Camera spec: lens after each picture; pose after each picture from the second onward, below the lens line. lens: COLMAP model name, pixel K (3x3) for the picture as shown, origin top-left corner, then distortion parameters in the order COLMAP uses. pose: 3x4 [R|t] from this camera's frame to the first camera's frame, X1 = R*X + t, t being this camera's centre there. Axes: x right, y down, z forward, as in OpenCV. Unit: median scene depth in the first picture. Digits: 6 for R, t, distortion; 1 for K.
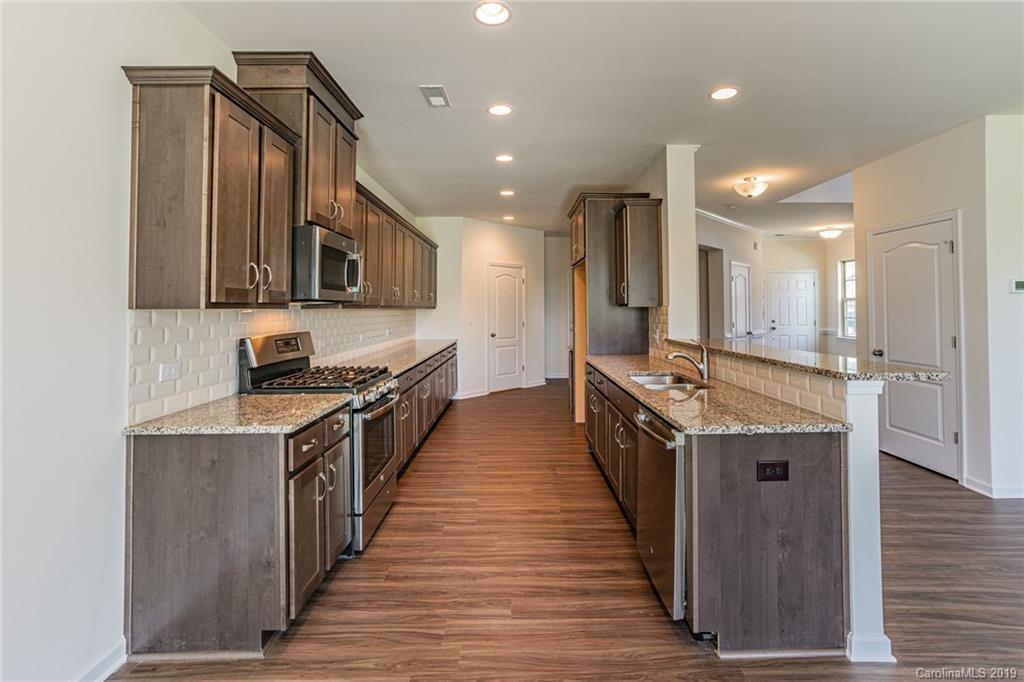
lens RADIAL K [[470.7, 0, 522.1], [0, 470.7, 296.7], [0, 0, 1]] dist [-0.041250, 0.021151]
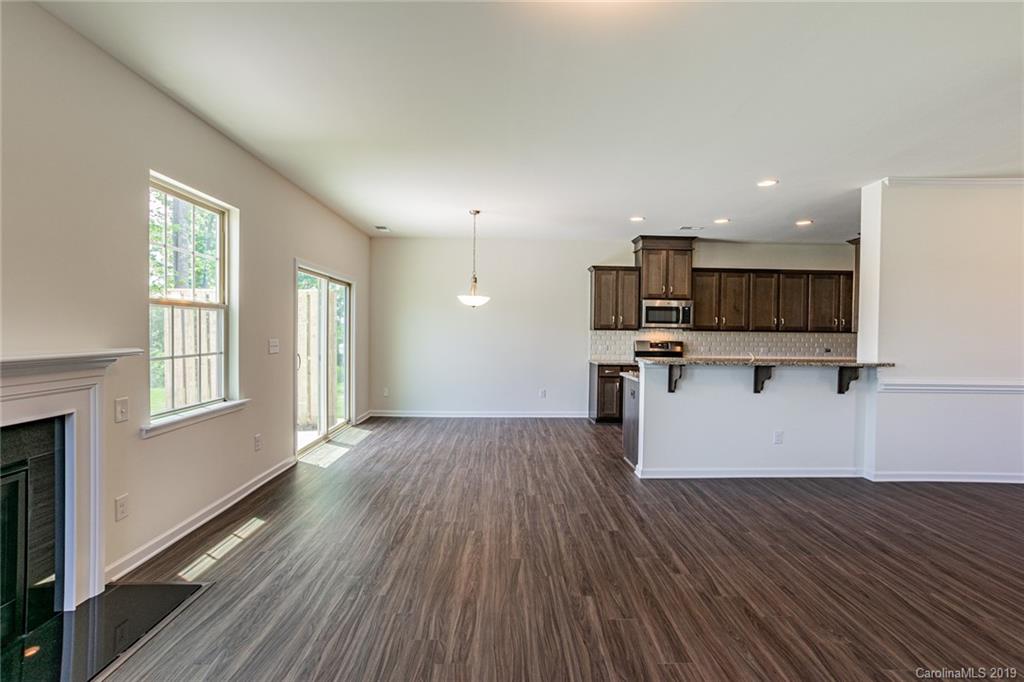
lens RADIAL K [[488.4, 0, 512.0], [0, 488.4, 341.0], [0, 0, 1]] dist [-0.000247, 0.020873]
pose [[-0.003739, 0.023382, -0.999720, 1.980687], [0.017313, 0.999578, 0.023314, 0.002984], [0.999843, -0.017221, -0.004142, 0.211741]]
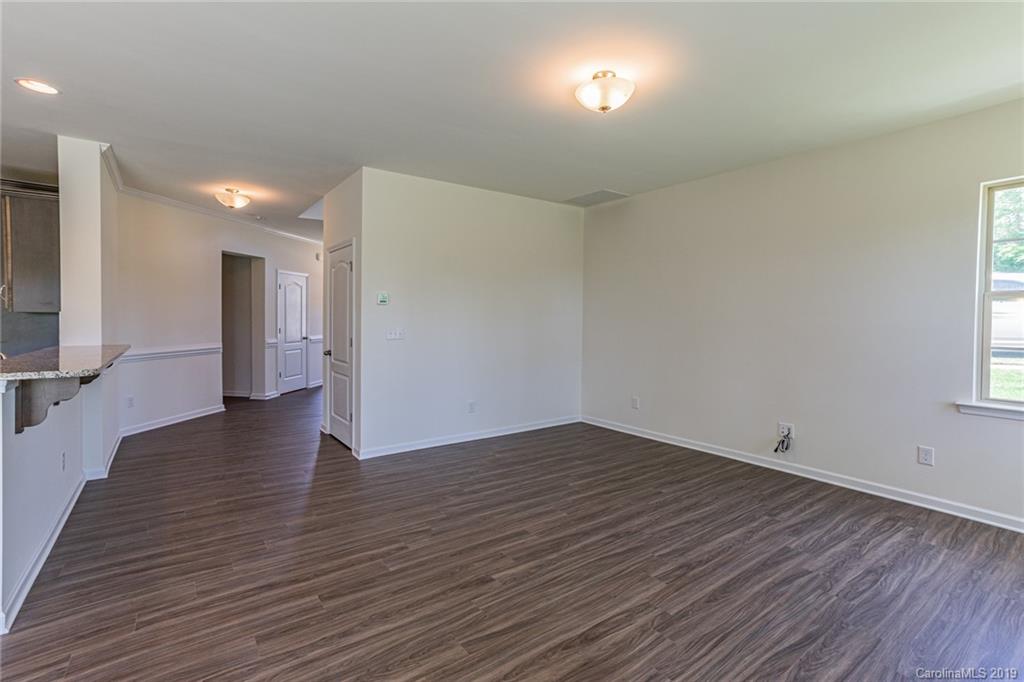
lens RADIAL K [[462.1, 0, 500.2], [0, 462.1, 321.2], [0, 0, 1]] dist [-0.041505, 0.025198]
pose [[0.823820, 0.000293, 0.566852, 0.686182], [-0.020720, 0.999347, 0.029596, -0.004896], [-0.566473, -0.036127, 0.823288, -0.321832]]
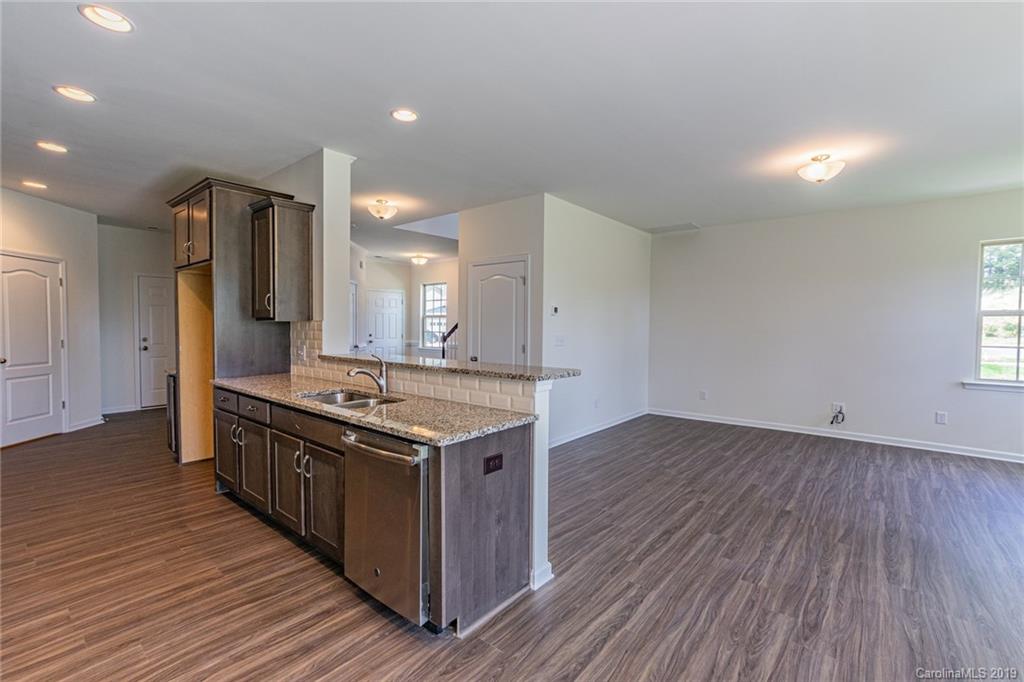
lens RADIAL K [[457.7, 0, 512.0], [0, 457.7, 341.0], [0, 0, 1]] dist [-0.042598, 0.026207]
pose [[0.653348, -0.021723, 0.756746, -0.180284], [-0.027744, 0.998230, 0.052608, 0.002536], [-0.756549, -0.055367, 0.651589, 0.140730]]
